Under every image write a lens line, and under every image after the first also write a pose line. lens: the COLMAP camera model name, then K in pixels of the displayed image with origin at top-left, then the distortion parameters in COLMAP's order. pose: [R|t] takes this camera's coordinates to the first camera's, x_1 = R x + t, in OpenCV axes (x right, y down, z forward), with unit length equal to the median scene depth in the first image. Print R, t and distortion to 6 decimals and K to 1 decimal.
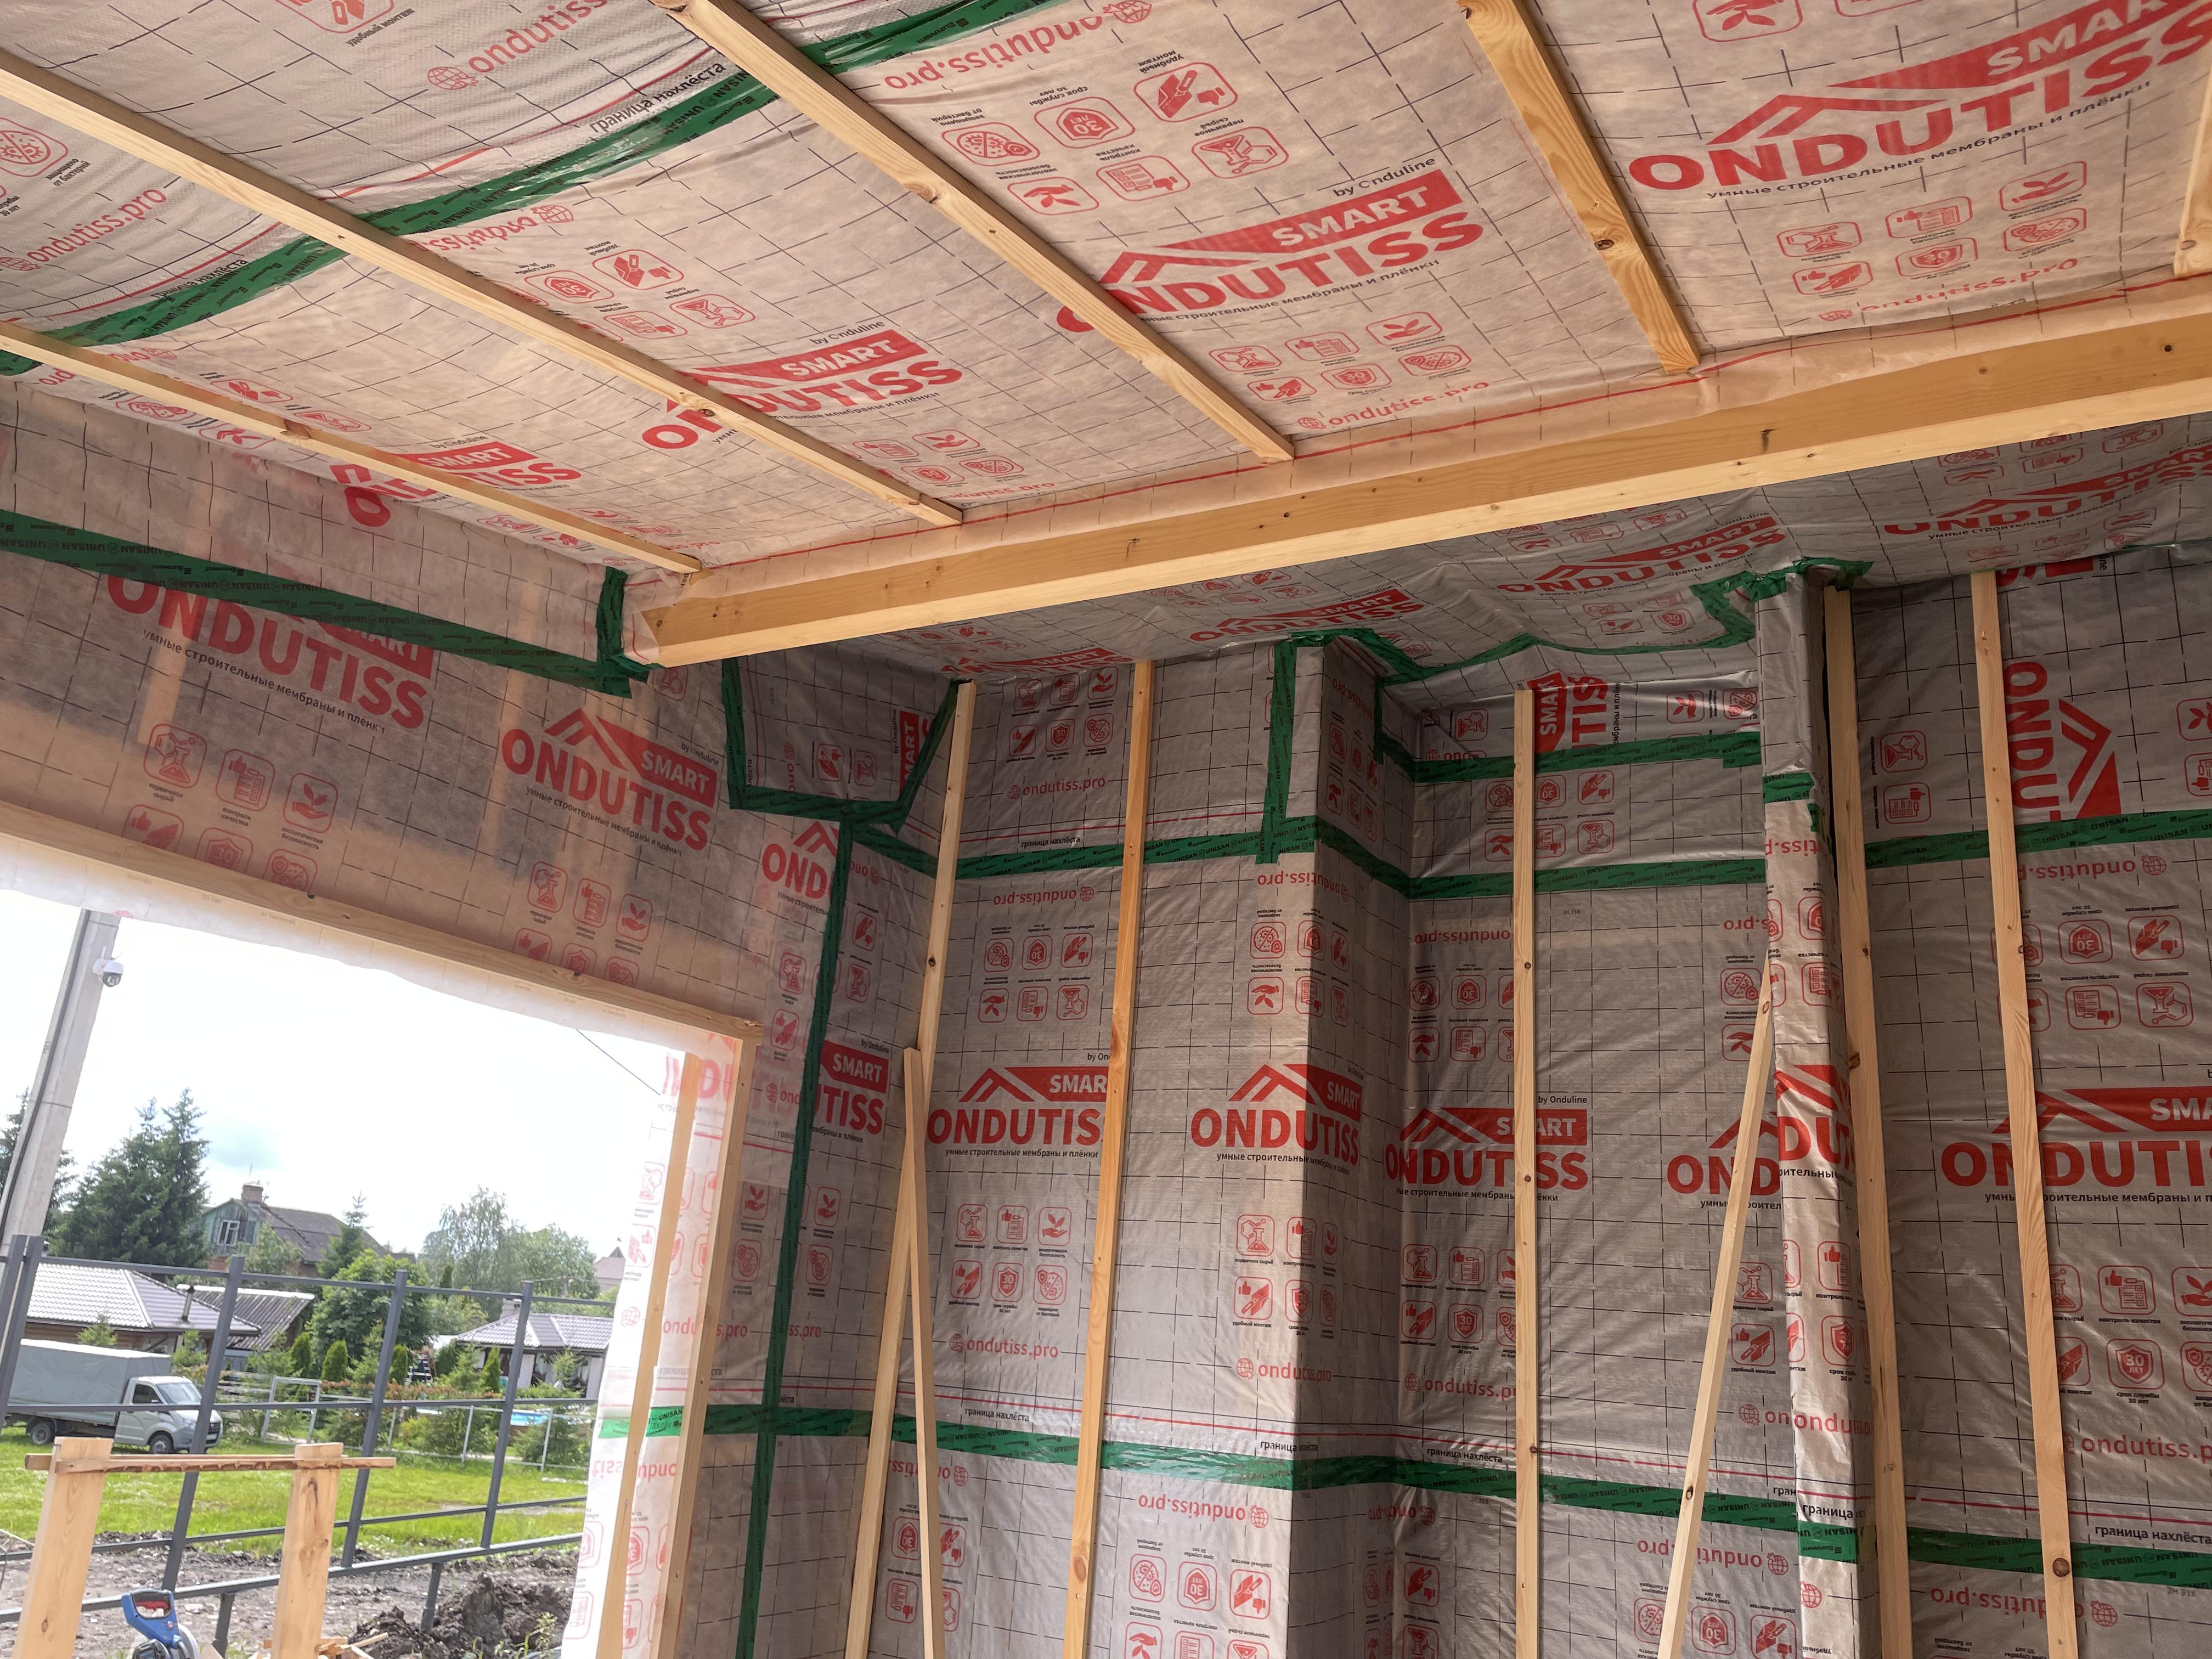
lens RADIAL K [[1675.2, 0, 1084.6], [0, 1675.2, 839.5], [0, 0, 1]] dist [0.073675, -0.094542]
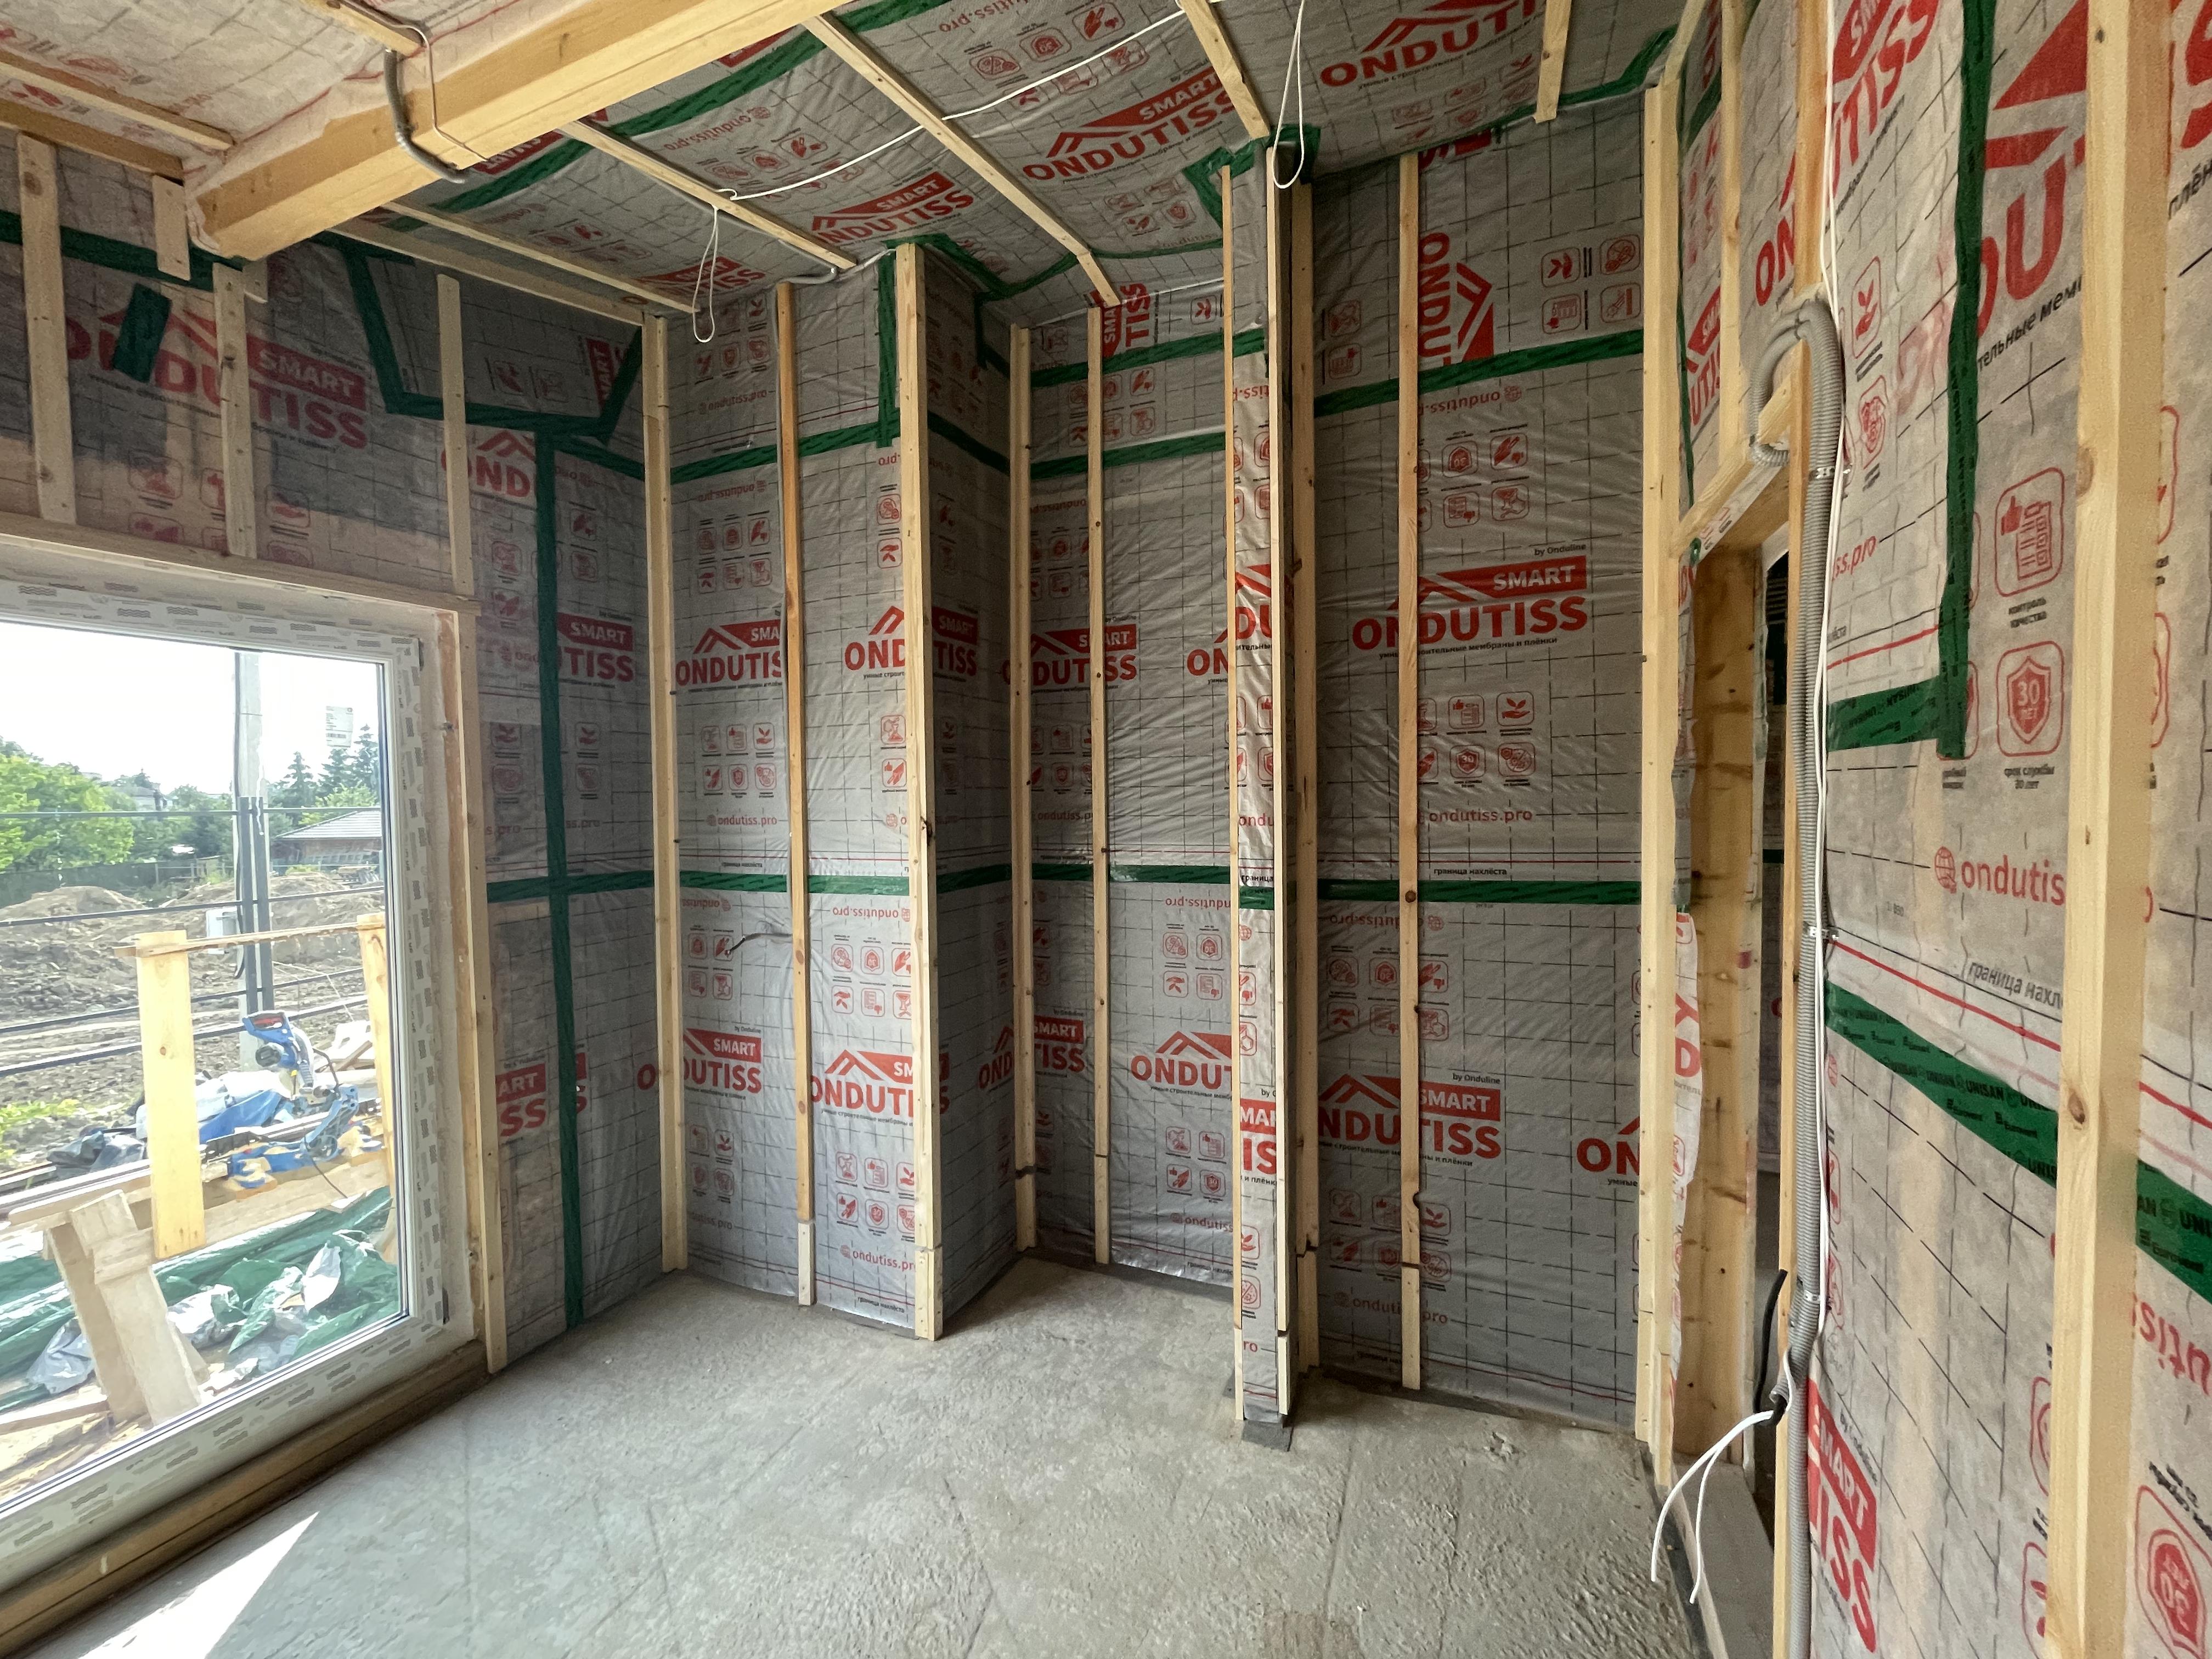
lens RADIAL K [[898.9, 0, 1111.1], [0, 898.9, 829.1], [0, 0, 1]] dist [-0.002636, -0.000135]
pose [[0.989500, -0.096073, 0.107985, 0.185150], [0.055842, 0.943213, 0.327462, 0.076670], [-0.133313, -0.317994, 0.938673, 0.243212]]
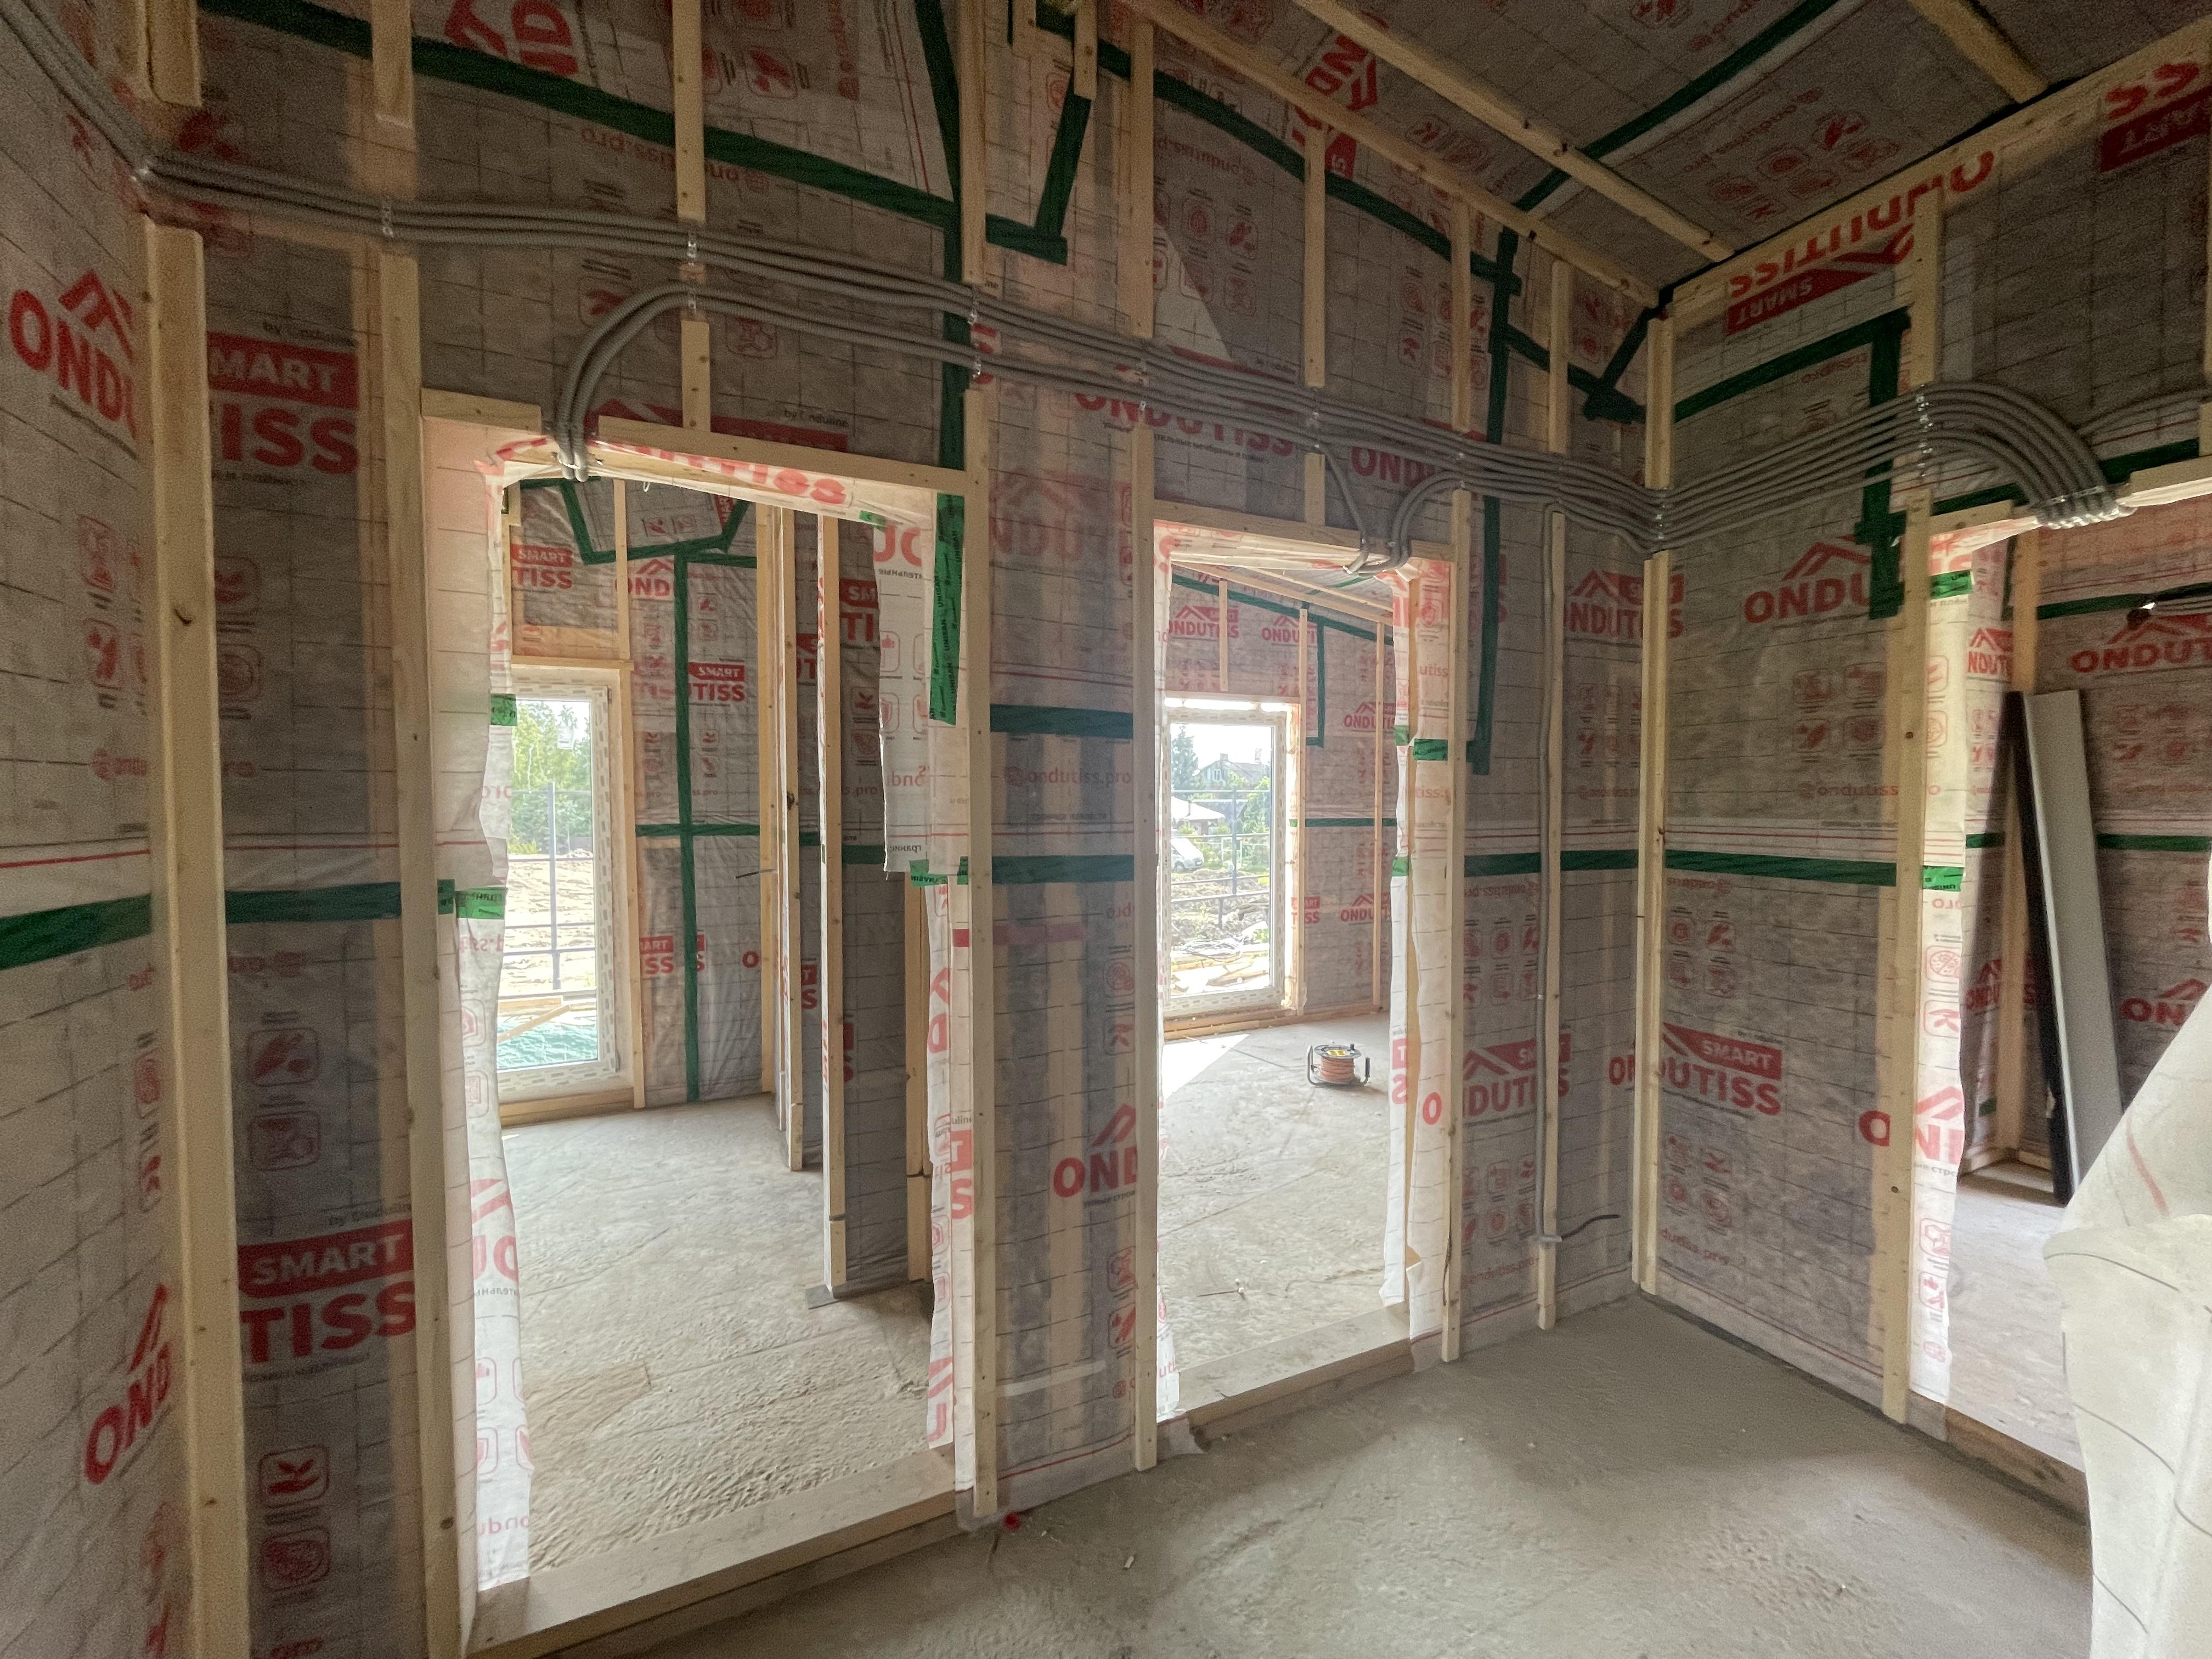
lens RADIAL K [[898.9, 0, 1086.7], [0, 898.9, 833.4], [0, 0, 1]] dist [-0.002636, -0.000135]
pose [[0.802916, -0.057629, -0.593299, 0.941338], [0.232518, 0.946751, 0.222707, 0.194761], [0.548872, -0.316768, 0.773561, 0.339213]]
